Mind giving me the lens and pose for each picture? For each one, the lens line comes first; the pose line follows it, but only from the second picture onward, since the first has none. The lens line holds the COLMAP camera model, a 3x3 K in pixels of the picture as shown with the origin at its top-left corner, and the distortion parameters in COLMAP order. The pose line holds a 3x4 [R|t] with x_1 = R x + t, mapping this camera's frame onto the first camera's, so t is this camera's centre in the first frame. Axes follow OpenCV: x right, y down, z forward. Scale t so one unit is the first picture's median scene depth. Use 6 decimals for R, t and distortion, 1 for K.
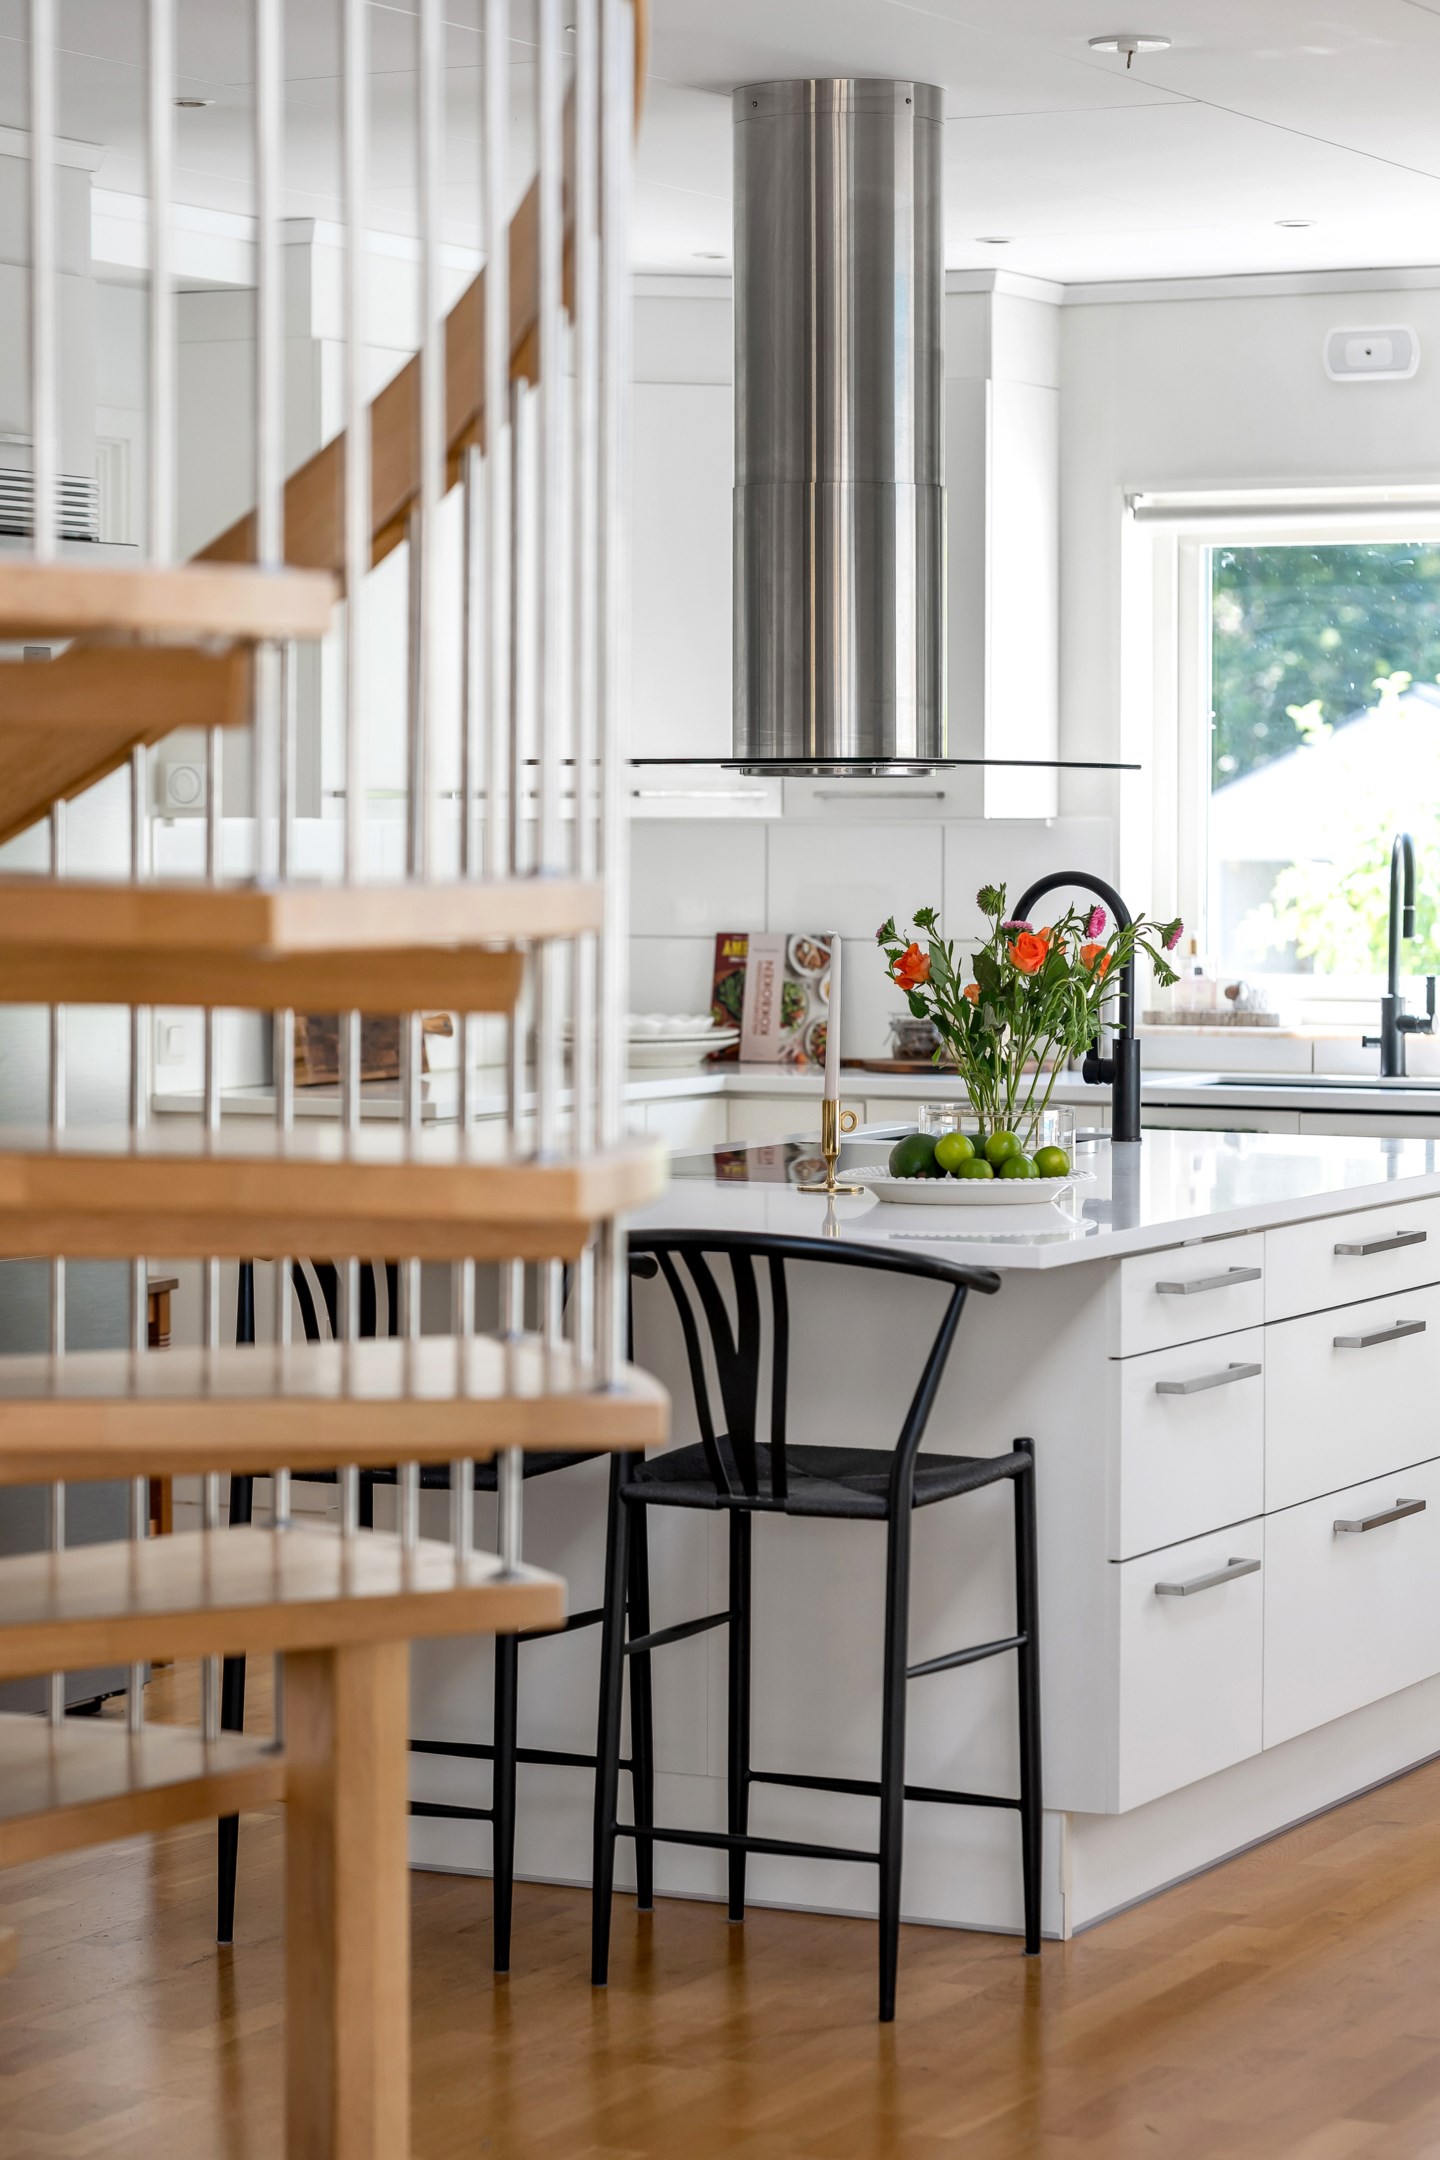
lens RADIAL K [[5240.9, 0, 720.9], [0, 5240.9, 1081.4], [0, 0, 1]] dist [0.024103, 0.000000]
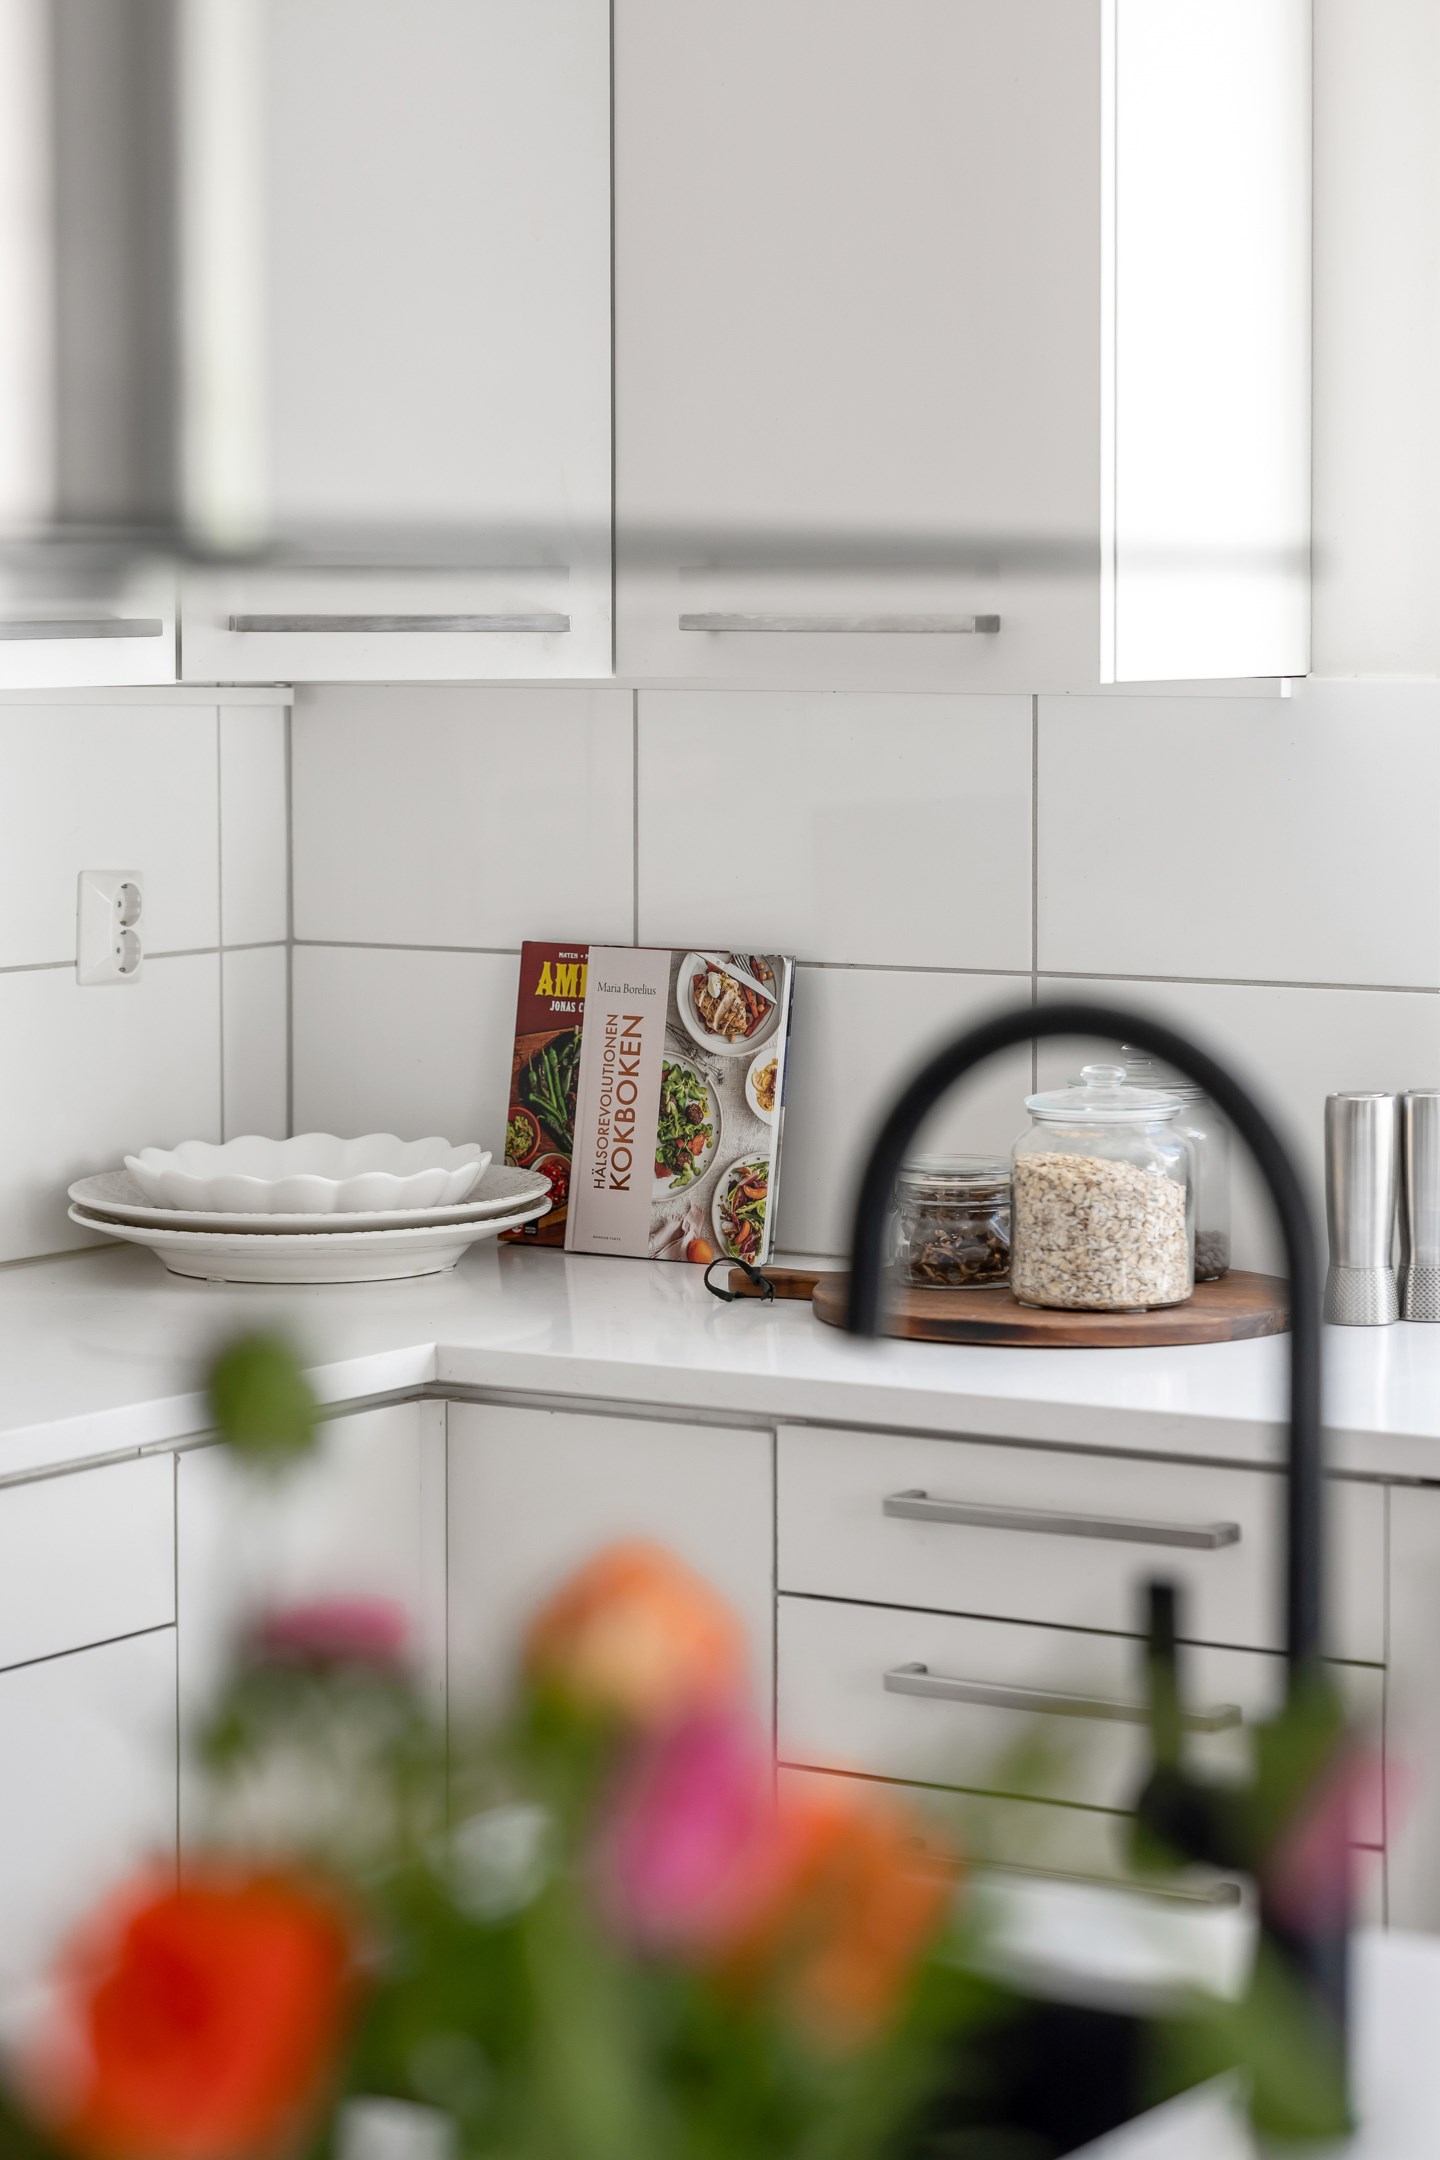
lens RADIAL K [[5240.9, 0, 727.1], [0, 5240.9, 1071.0], [0, 0, 1]] dist [0.024103, 0.000000]
pose [[0.995506, 0.002023, -0.094681, 0.080907], [0.001860, 0.999162, 0.040900, -0.050945], [0.094684, -0.040892, 0.994667, 0.833944]]
